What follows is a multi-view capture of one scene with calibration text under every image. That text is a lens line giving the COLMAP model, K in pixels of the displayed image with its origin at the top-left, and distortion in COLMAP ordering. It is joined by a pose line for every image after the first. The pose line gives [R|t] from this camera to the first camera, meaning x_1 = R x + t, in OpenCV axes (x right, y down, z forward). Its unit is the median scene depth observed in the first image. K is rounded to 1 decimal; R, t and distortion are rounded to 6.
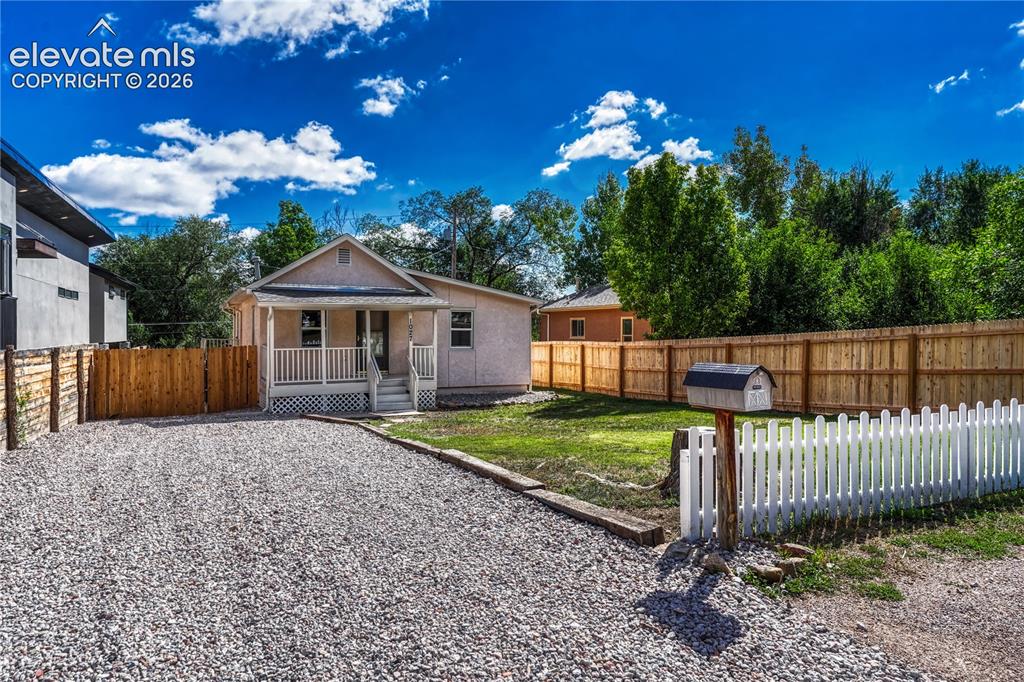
lens RADIAL K [[643.7, 0, 512.1], [0, 643.7, 337.0], [0, 0, 1]] dist [0.002238, 0.000417]
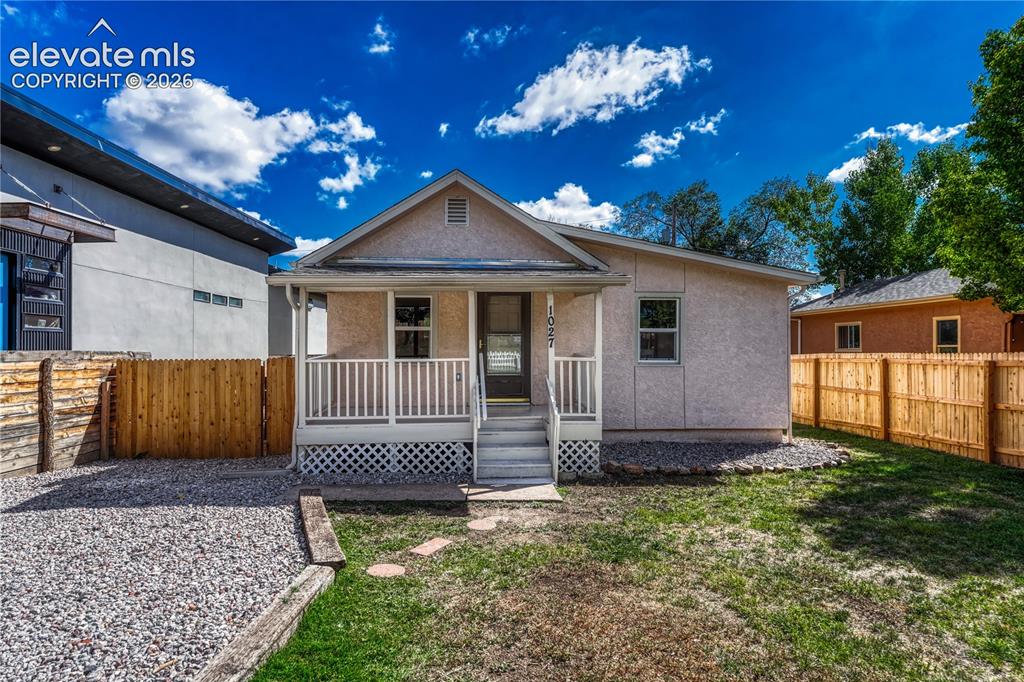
lens RADIAL K [[558.7, 0, 510.2], [0, 558.7, 347.7], [0, 0, 1]] dist [0.019316, -0.000174]
pose [[0.924231, -0.001975, -0.381828, -0.009575], [-0.002459, 0.999935, -0.011124, 0.010085], [0.381826, 0.011220, 0.924166, 0.490081]]
